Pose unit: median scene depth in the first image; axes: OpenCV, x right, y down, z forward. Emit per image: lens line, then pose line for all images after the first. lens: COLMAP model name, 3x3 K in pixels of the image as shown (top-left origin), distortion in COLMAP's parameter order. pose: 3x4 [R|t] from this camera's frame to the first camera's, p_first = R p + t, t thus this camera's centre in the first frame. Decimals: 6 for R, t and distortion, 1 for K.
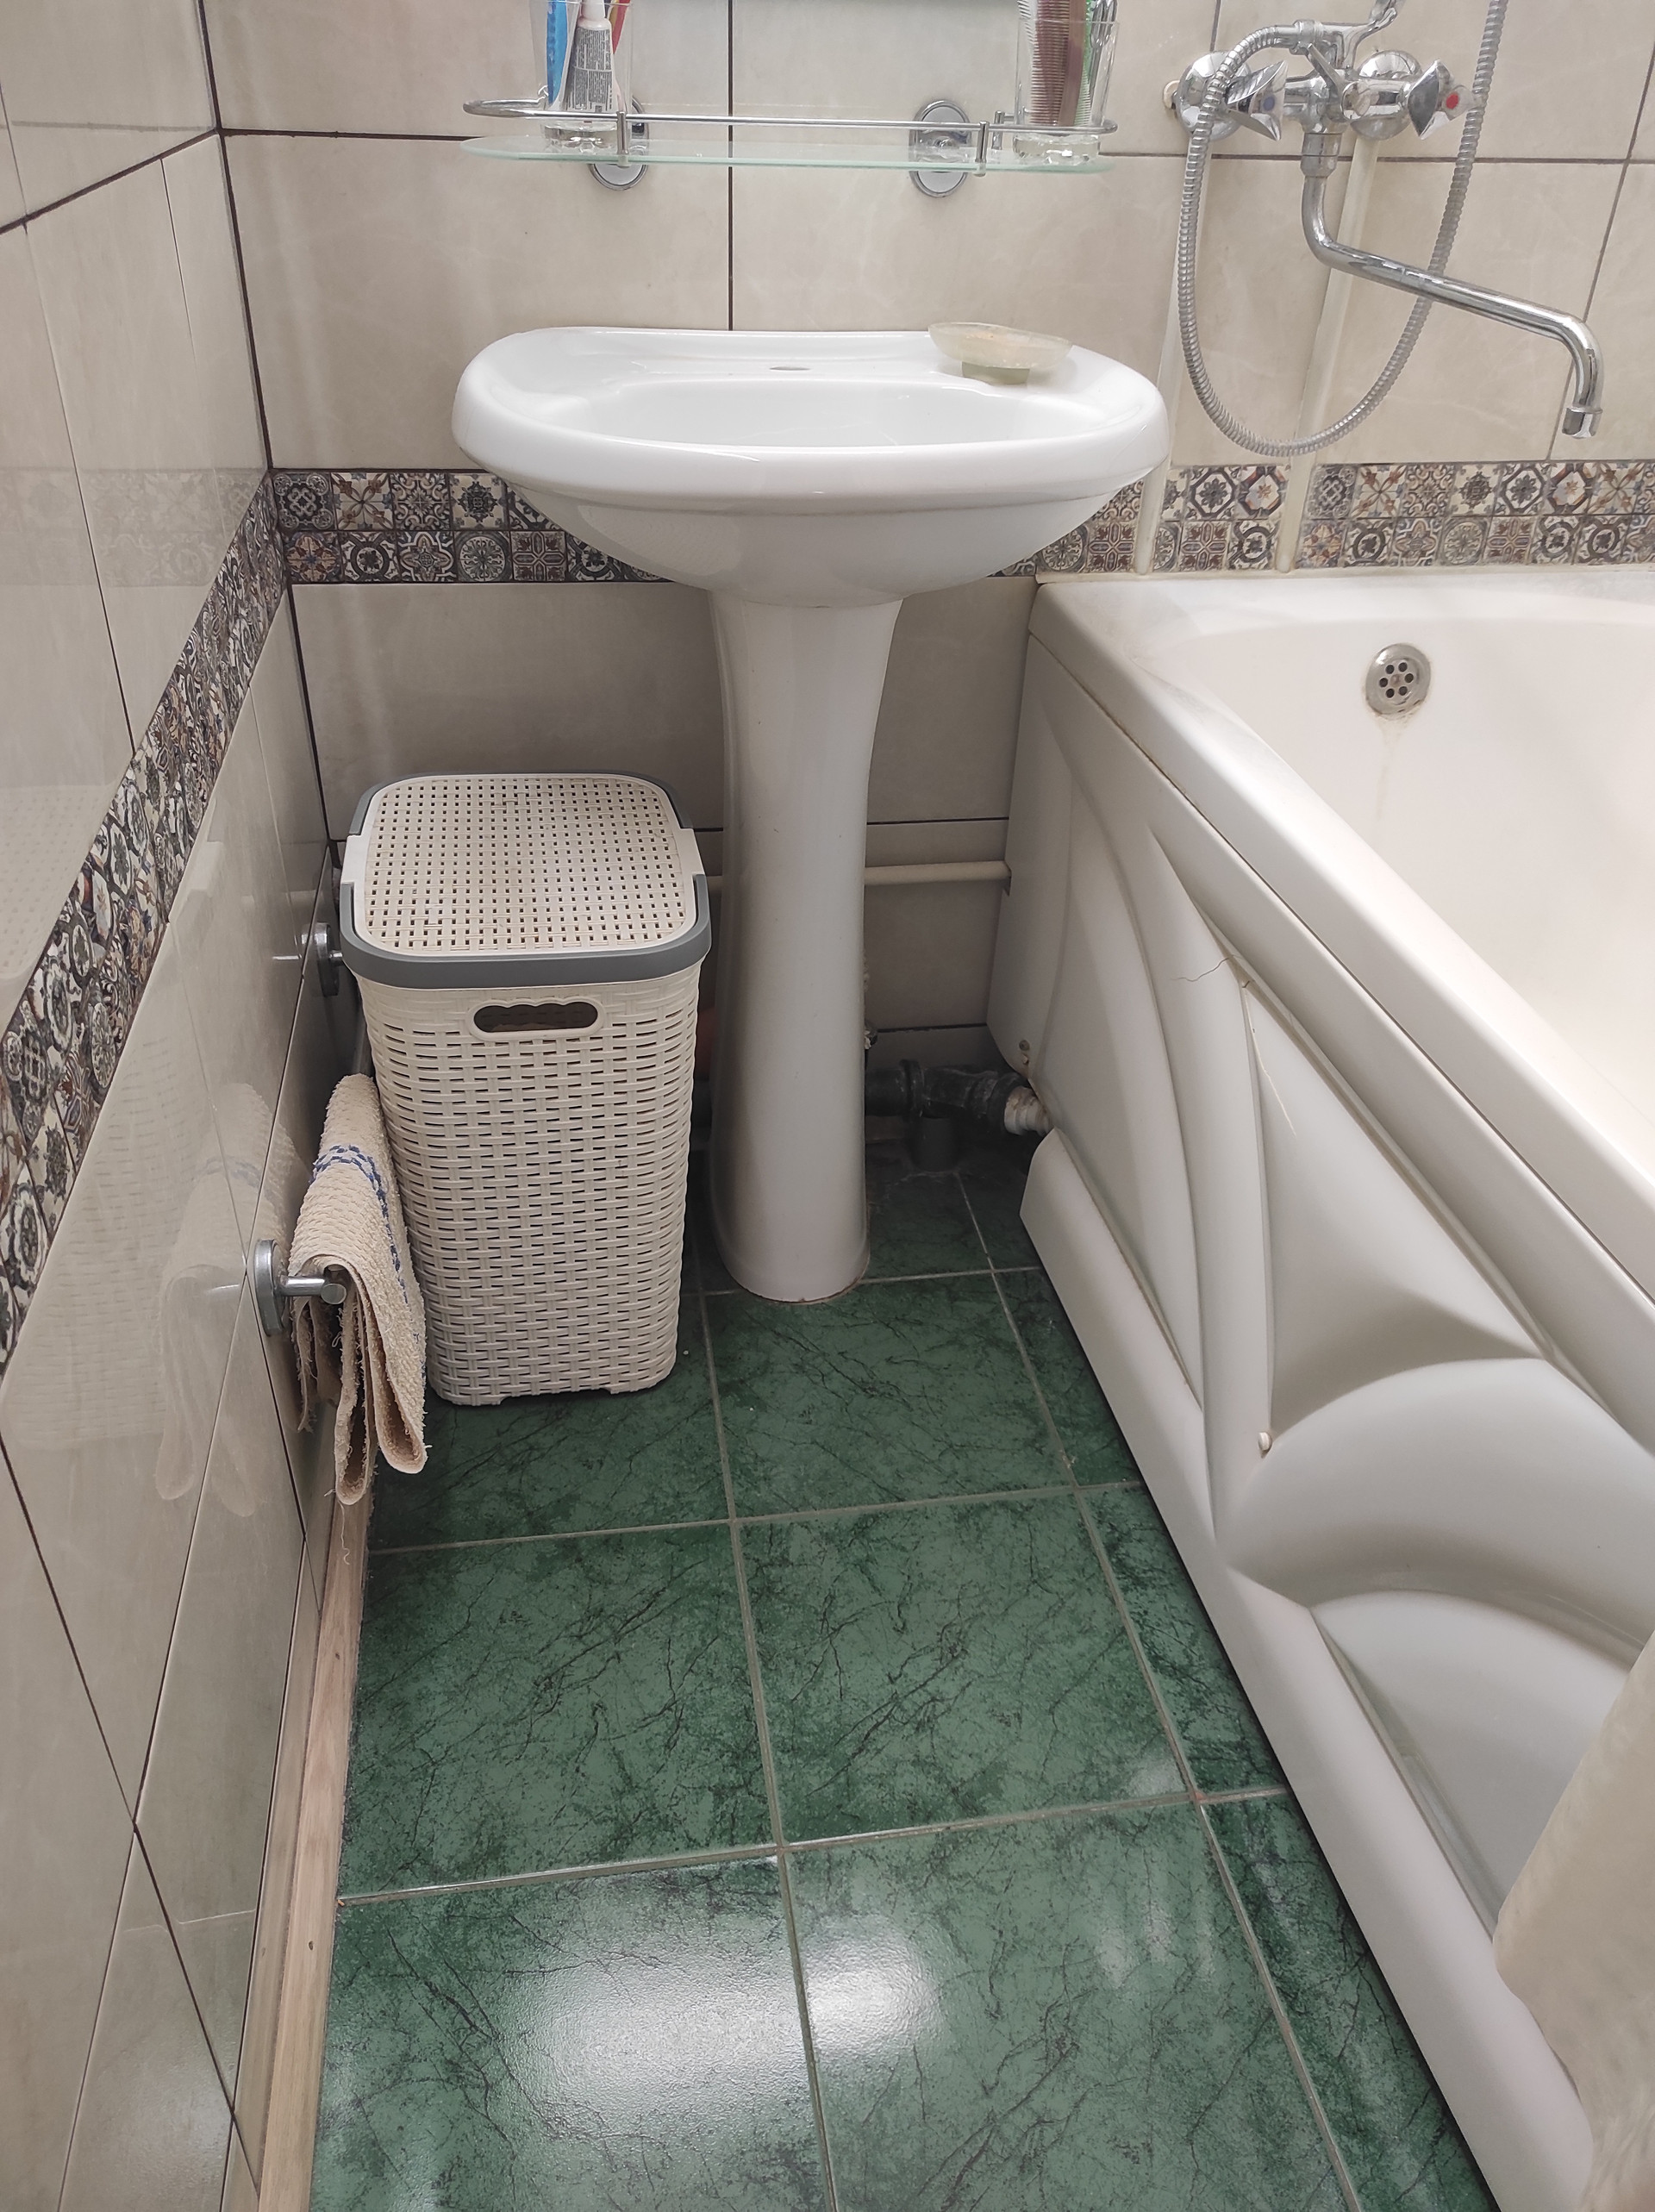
lens RADIAL K [[1636.0, 0, 769.7], [0, 1636.0, 1111.4], [0, 0, 1]] dist [0.050303, -0.030744]
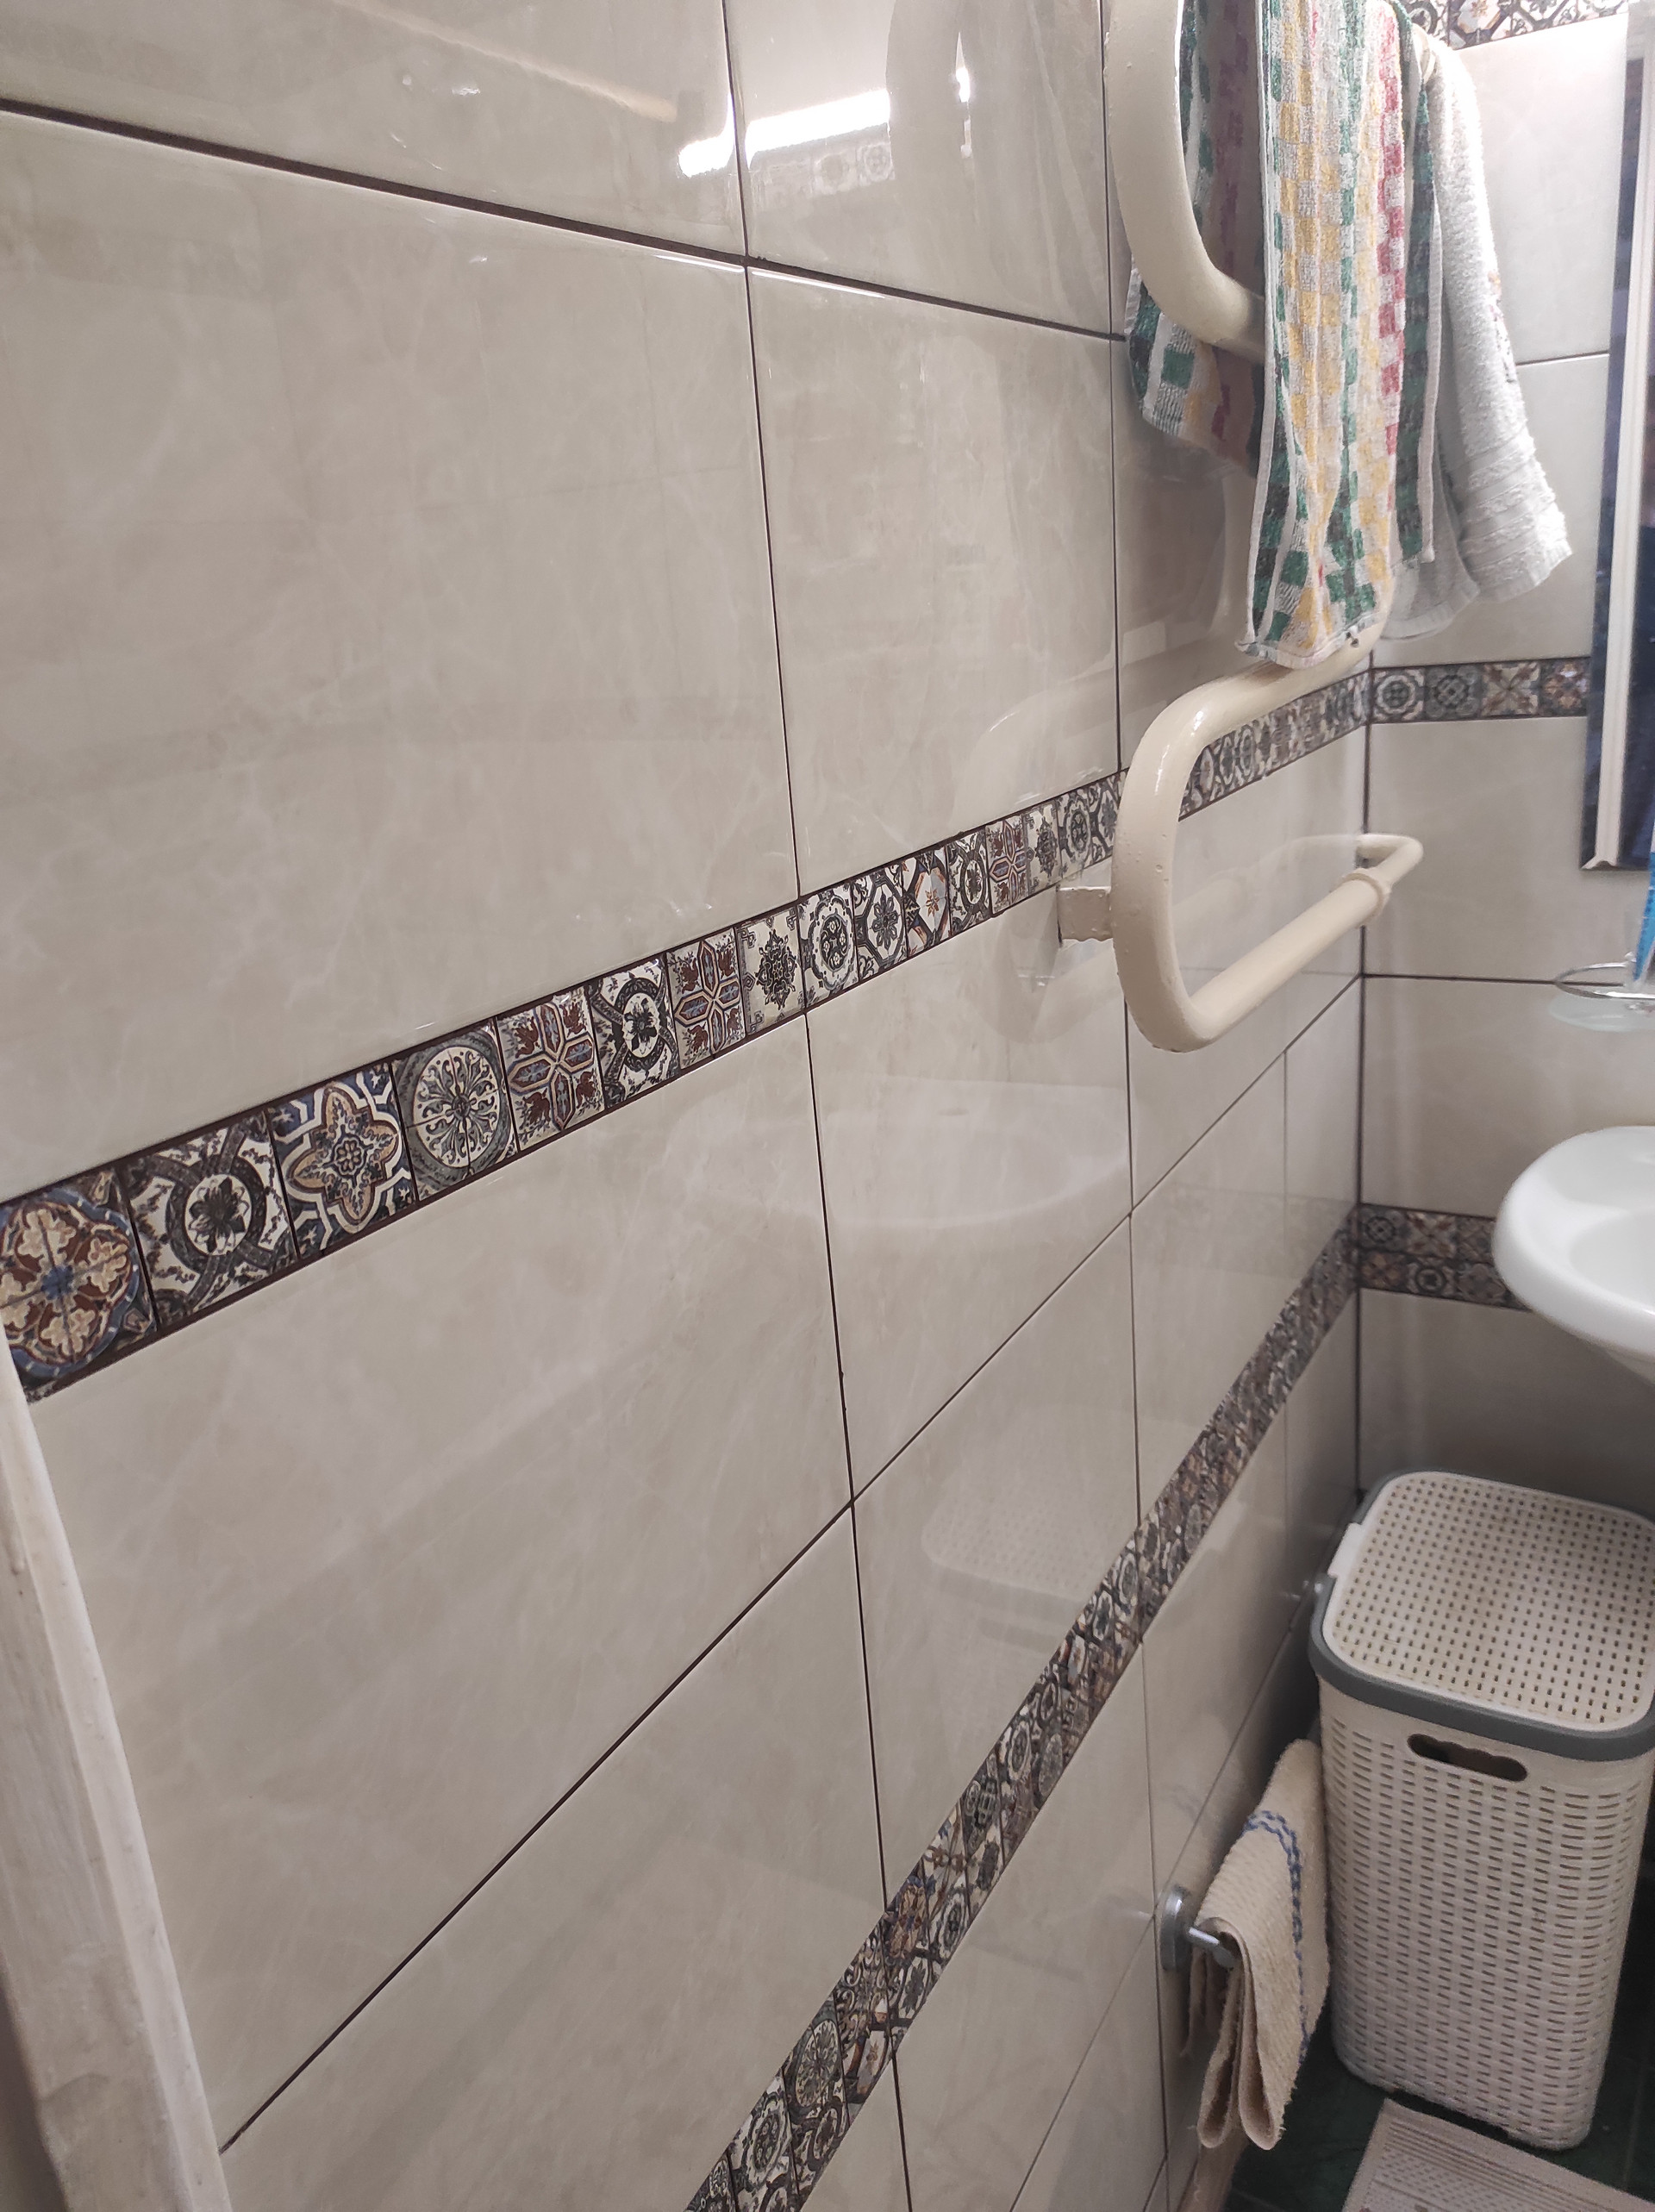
lens RADIAL K [[1636.0, 0, 831.4], [0, 1636.0, 1111.5], [0, 0, 1]] dist [0.050303, -0.030744]
pose [[0.778596, 0.111211, -0.617593, 0.164021], [-0.252231, 0.956632, -0.145724, -0.202305], [0.574603, 0.269236, 0.772880, -0.224273]]
